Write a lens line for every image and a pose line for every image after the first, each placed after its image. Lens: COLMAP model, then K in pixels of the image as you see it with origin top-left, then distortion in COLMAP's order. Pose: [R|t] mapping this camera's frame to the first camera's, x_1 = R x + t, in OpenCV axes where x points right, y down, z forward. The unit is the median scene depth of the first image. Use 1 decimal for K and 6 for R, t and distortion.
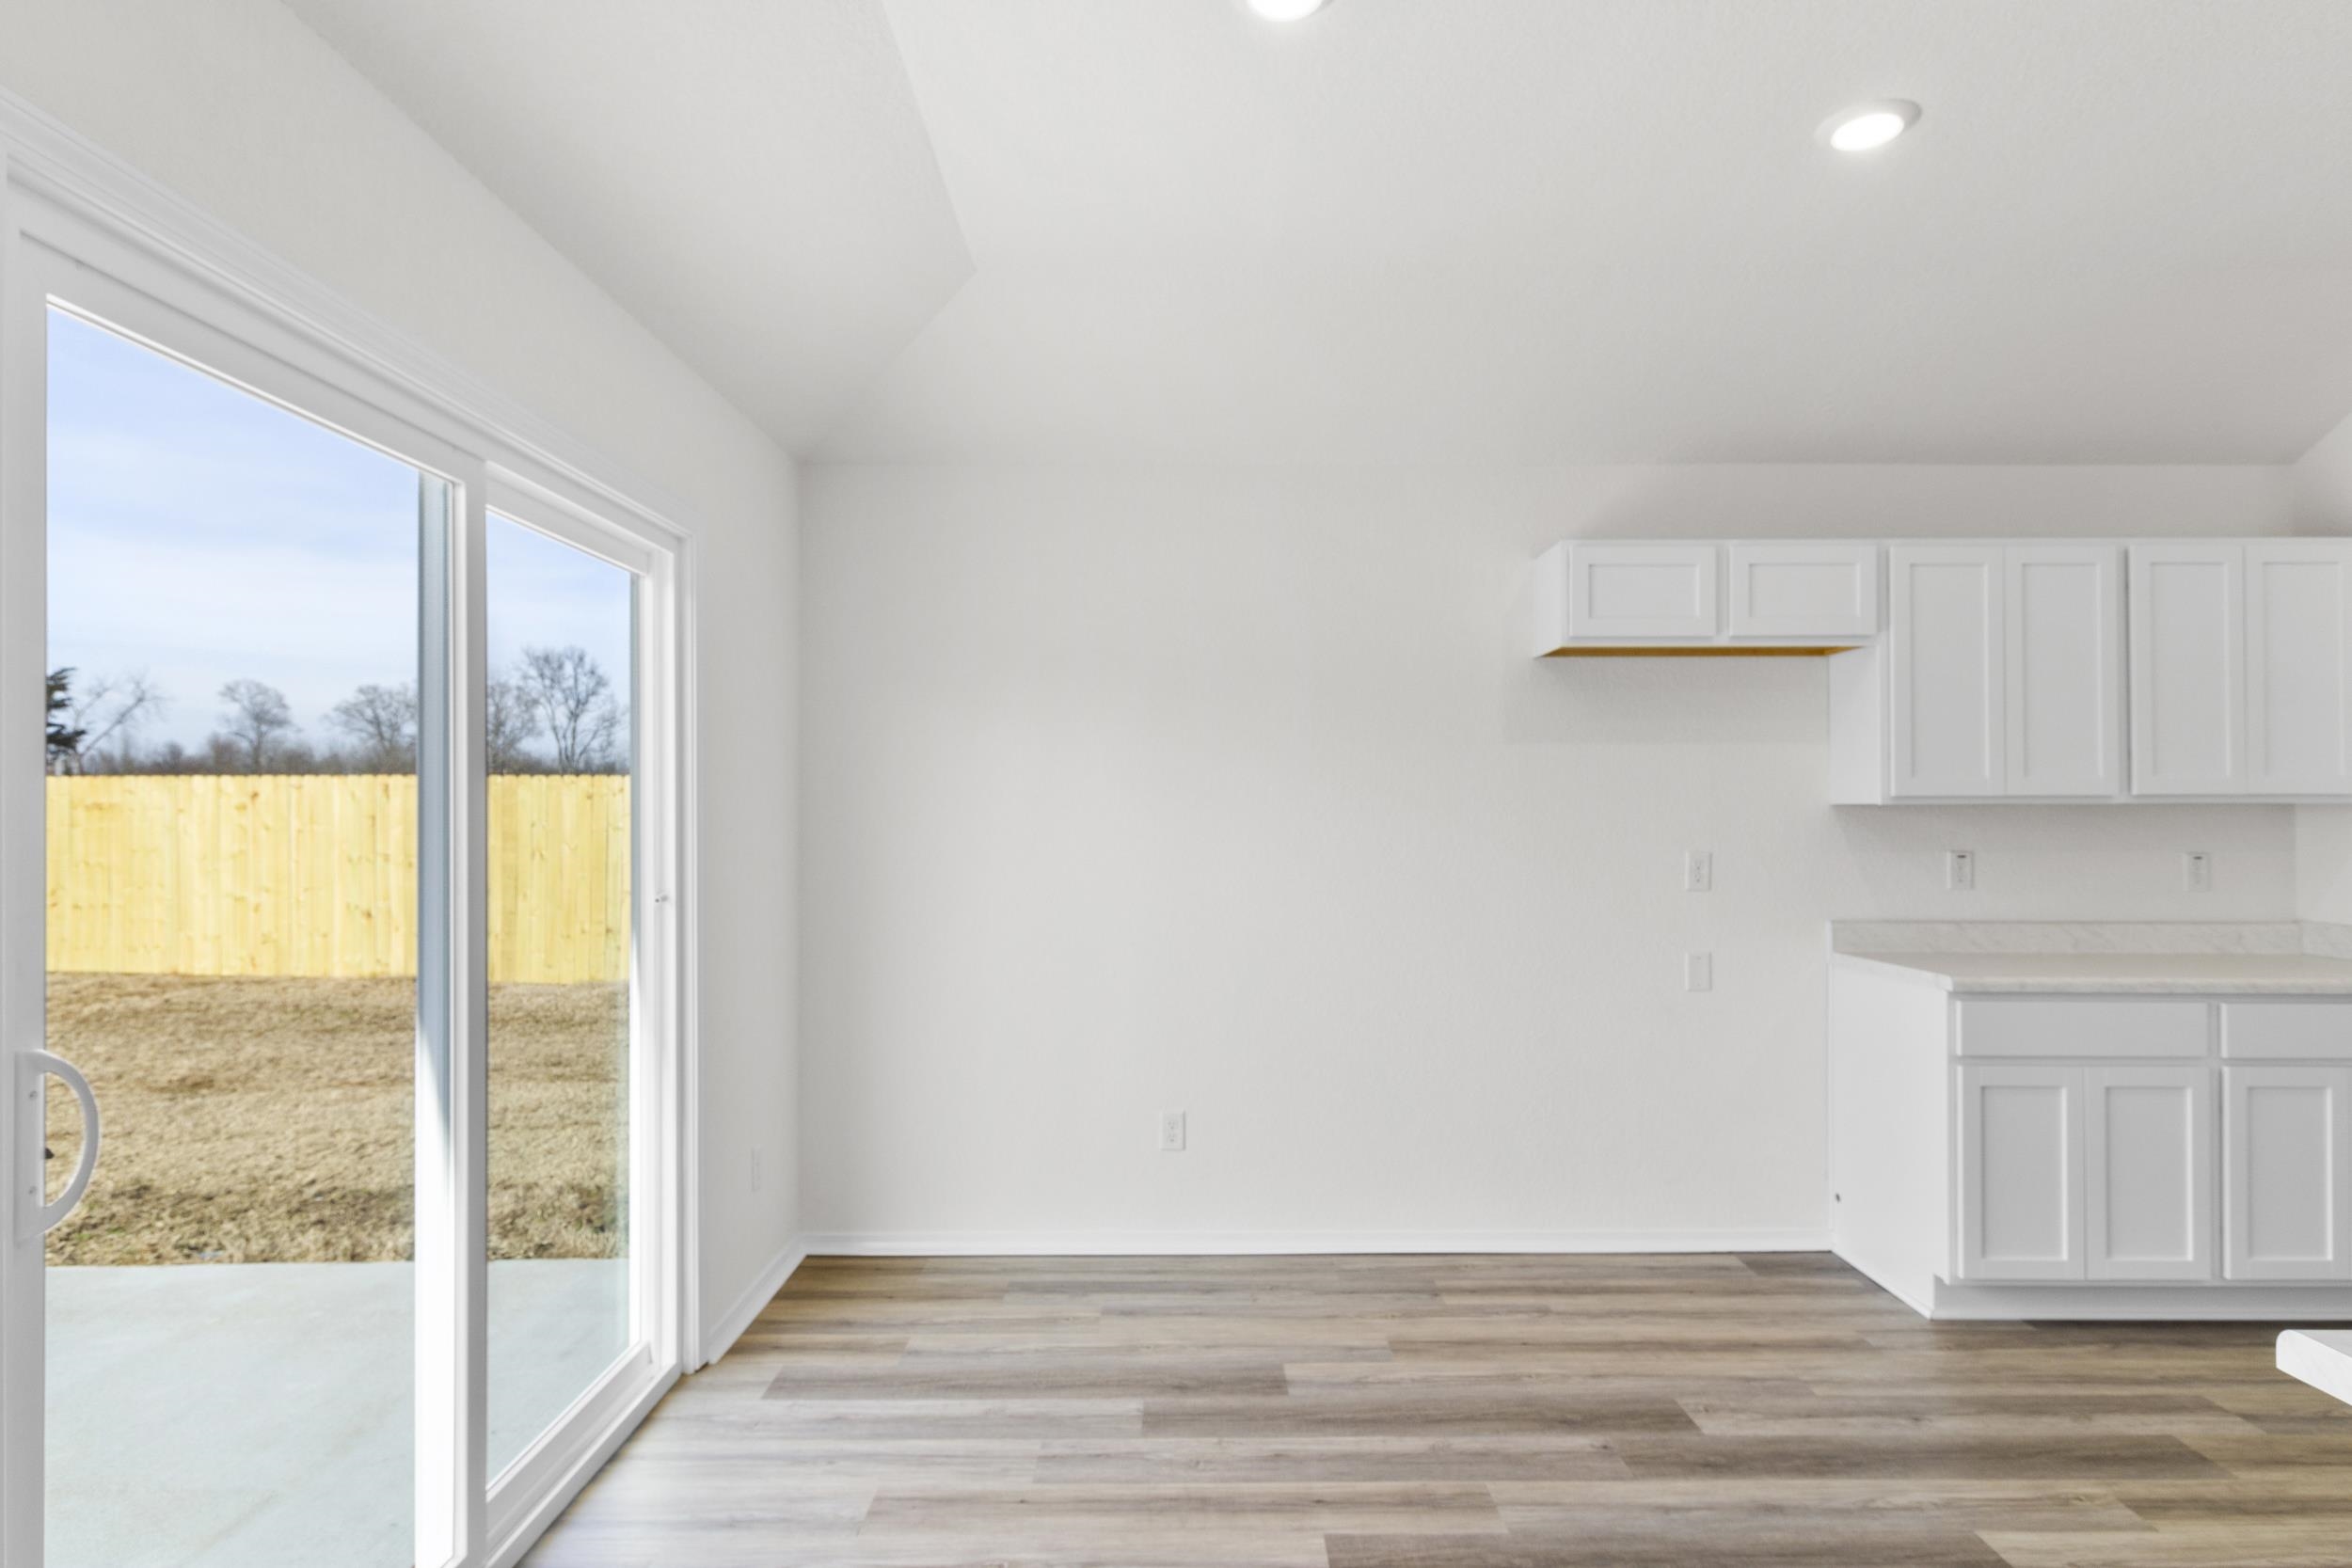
lens RADIAL K [[1278.7, 0, 1193.2], [0, 1278.7, 793.7], [0, 0, 1]] dist [0.002536, 0.000993]
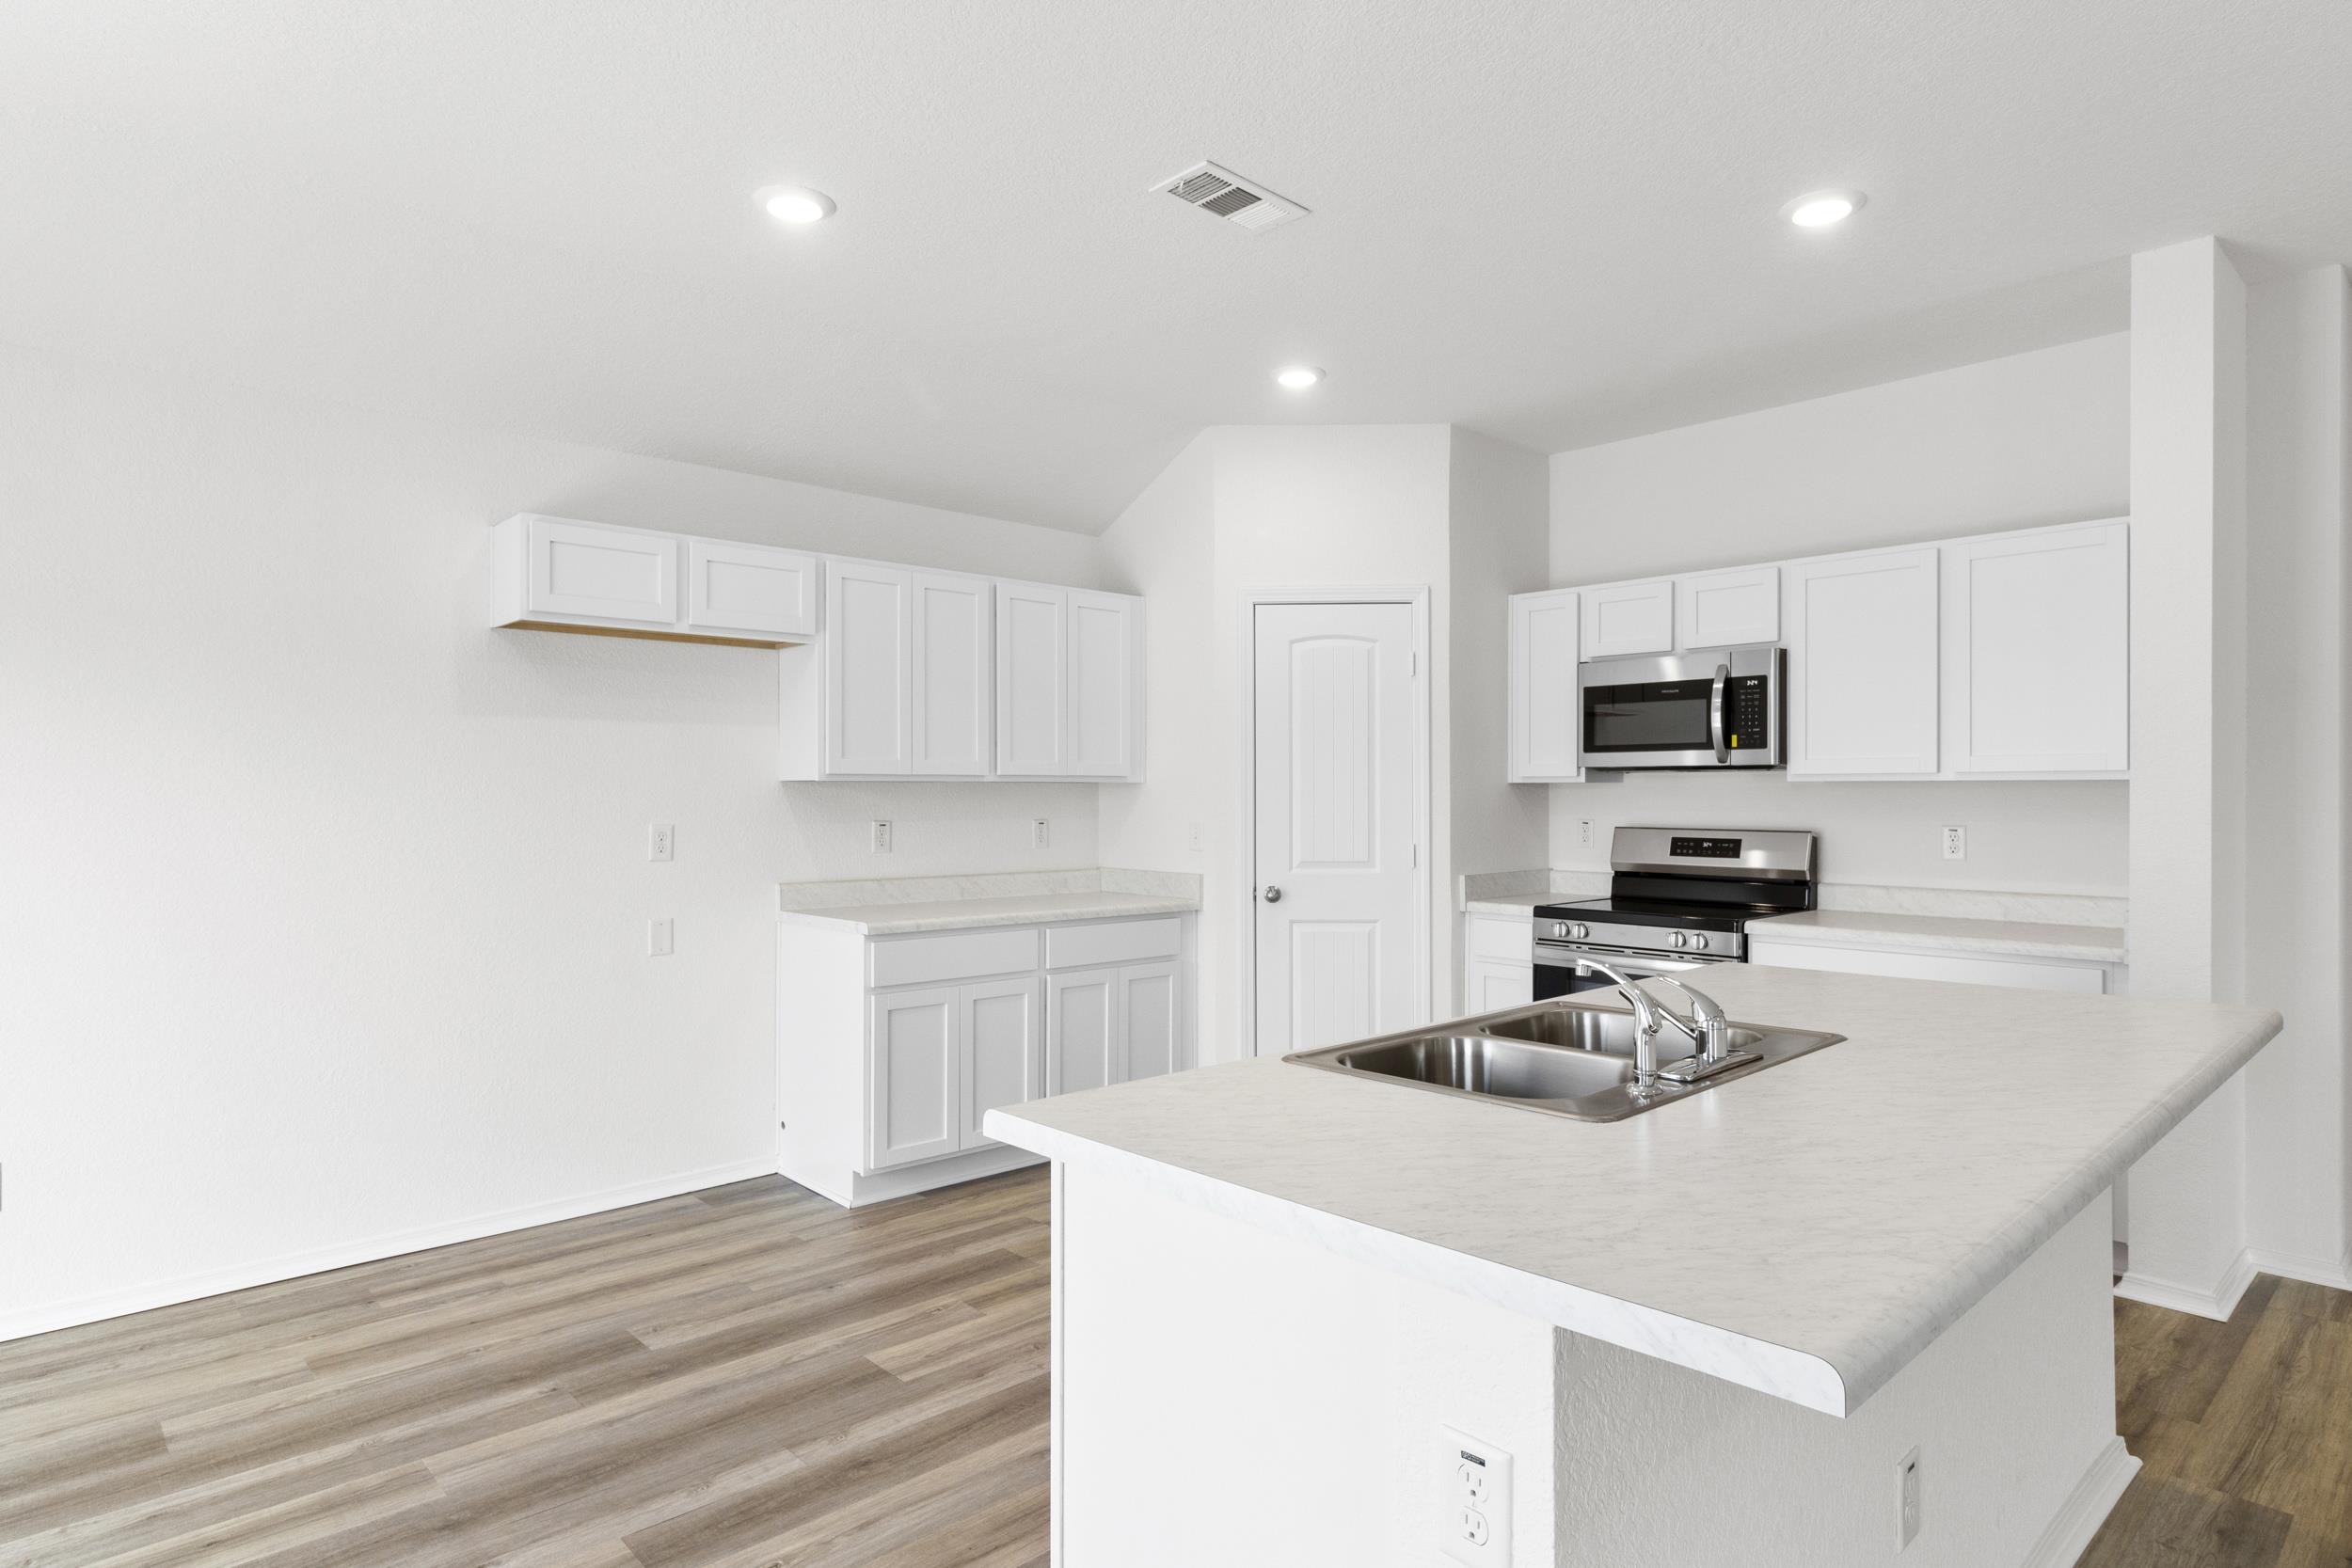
lens RADIAL K [[1278.7, 0, 1189.9], [0, 1278.7, 796.2], [0, 0, 1]] dist [0.002536, 0.000993]
pose [[0.733243, -0.000984, 0.679966, -0.007327], [-0.011091, 0.999849, 0.013406, 0.002929], [-0.679877, -0.017371, 0.733121, -0.089980]]
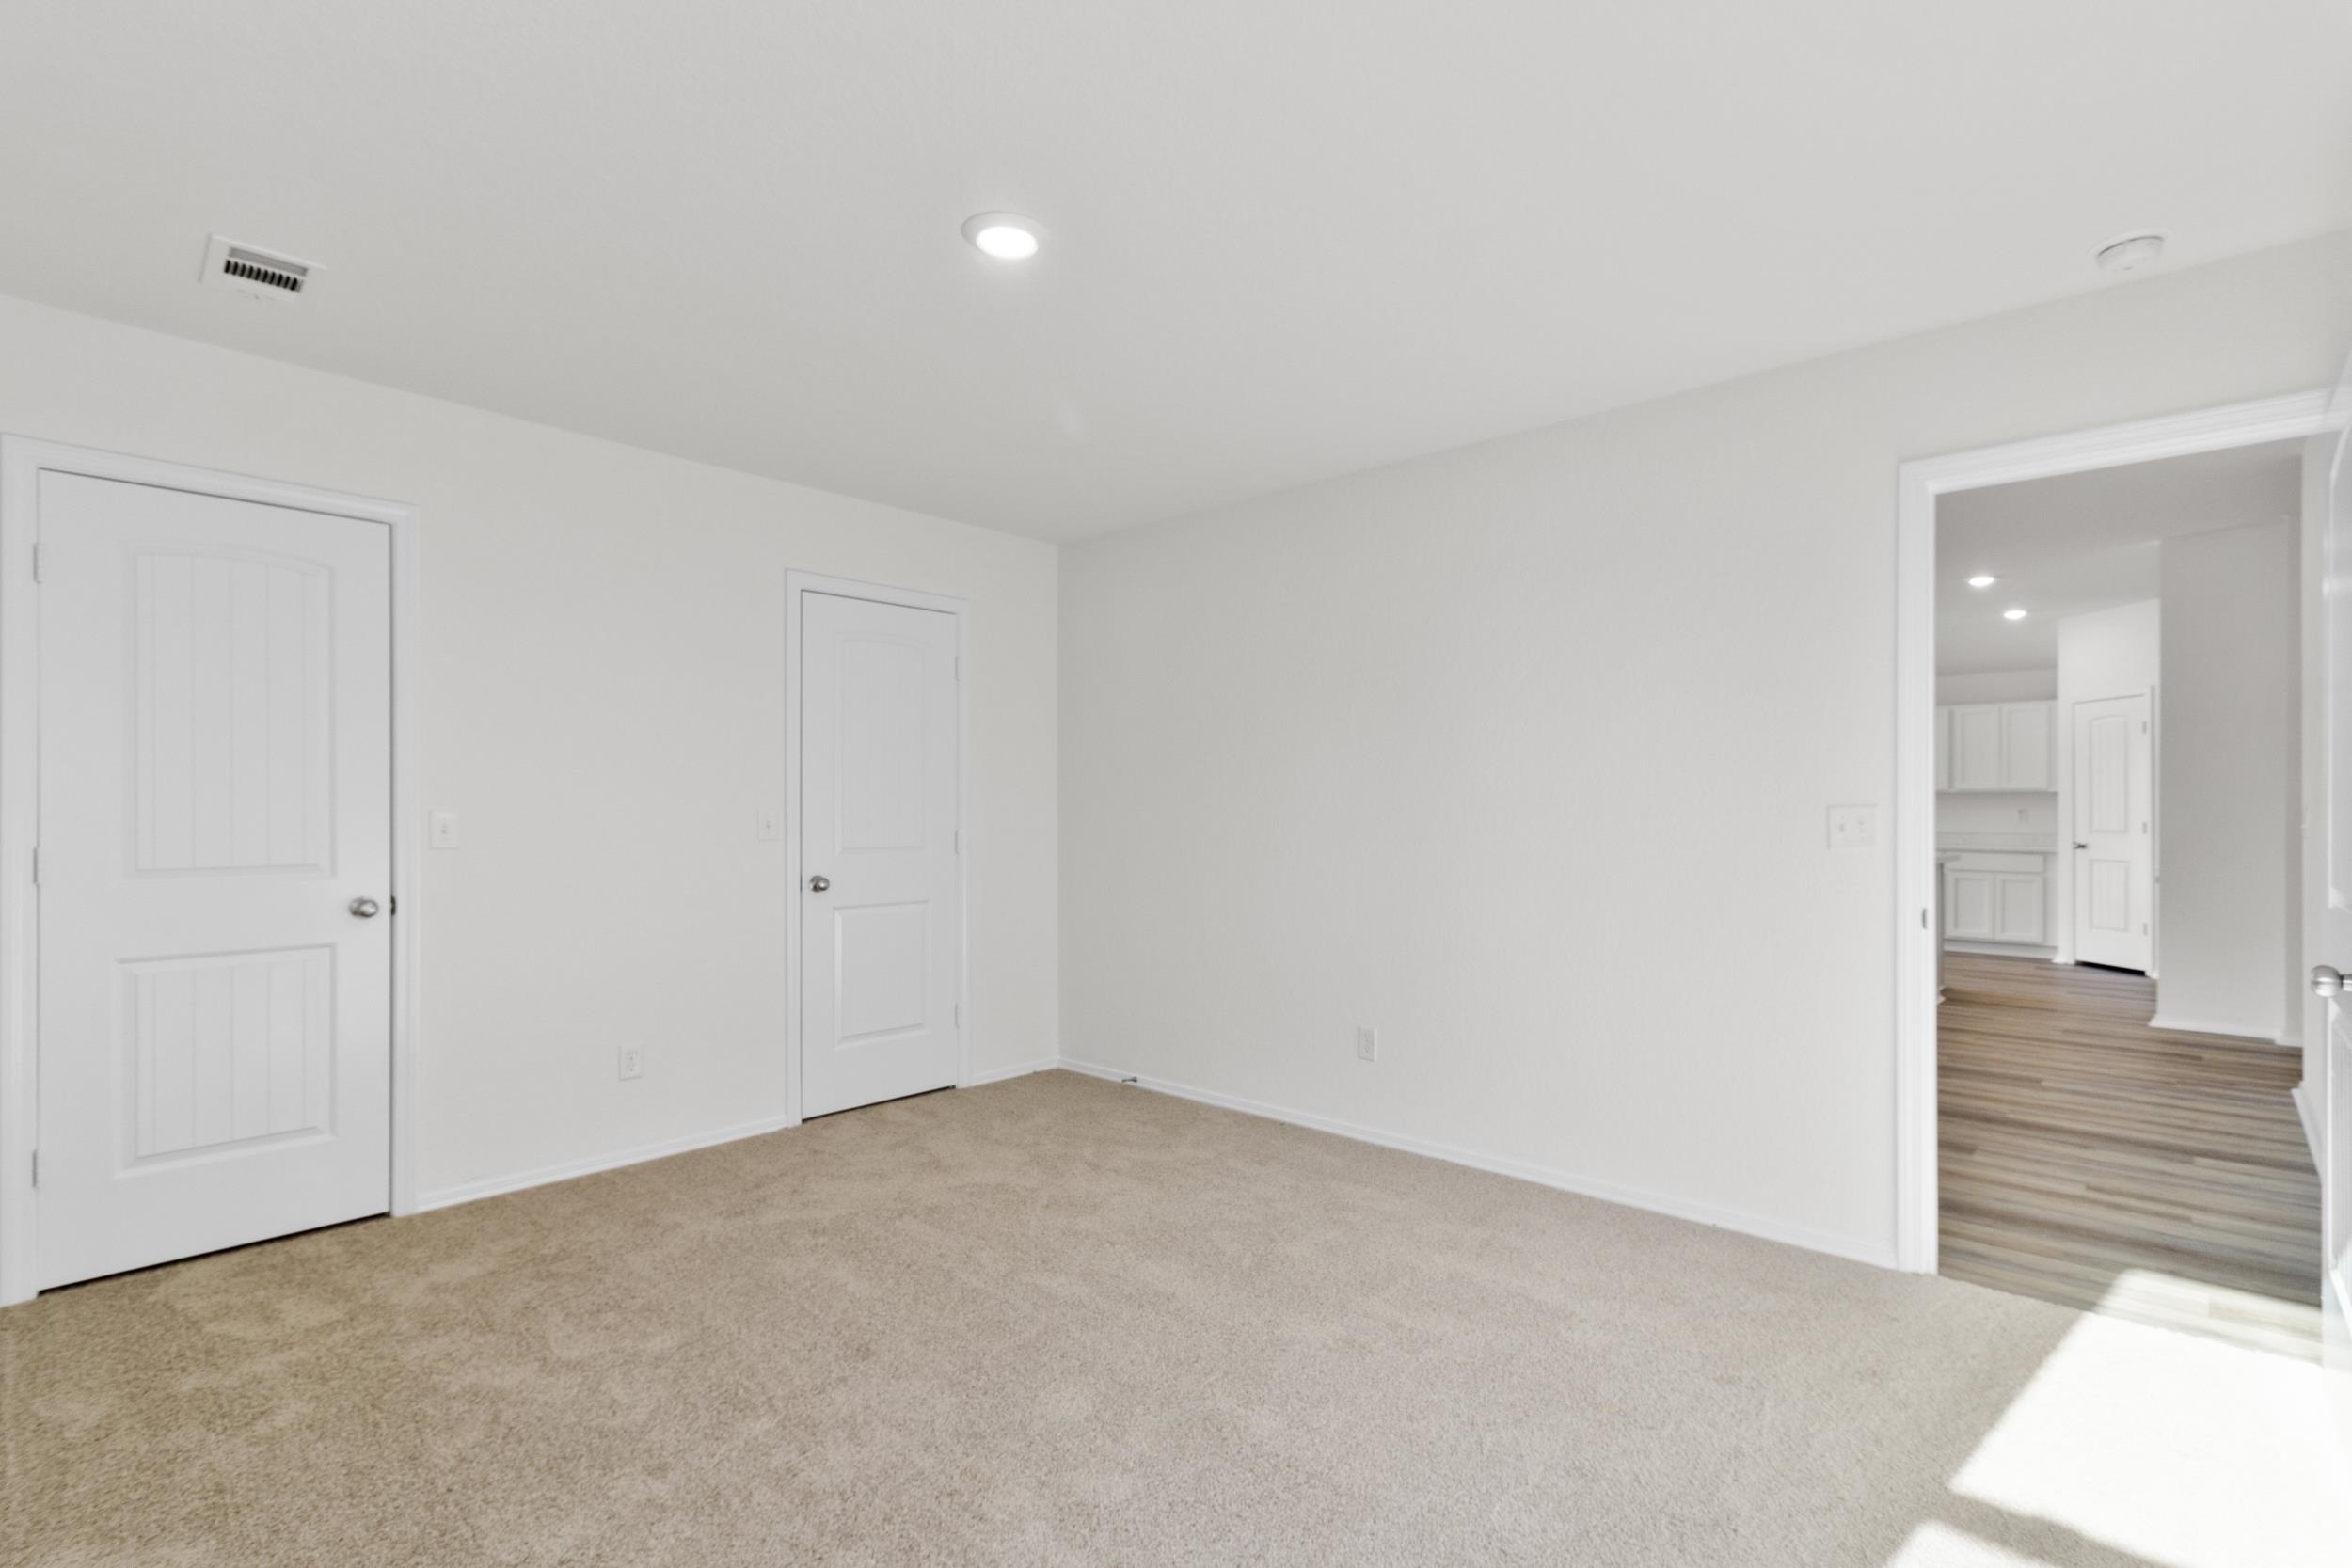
lens RADIAL K [[1121.5, 0, 1185.6], [0, 1121.5, 806.9], [0, 0, 1]] dist [0.015921, 0.000985]
pose [[0.733511, 0.000086, -0.679677, 1.276517], [0.009979, 0.999891, 0.010895, -0.005003], [0.679604, -0.014774, 0.733430, -2.327317]]
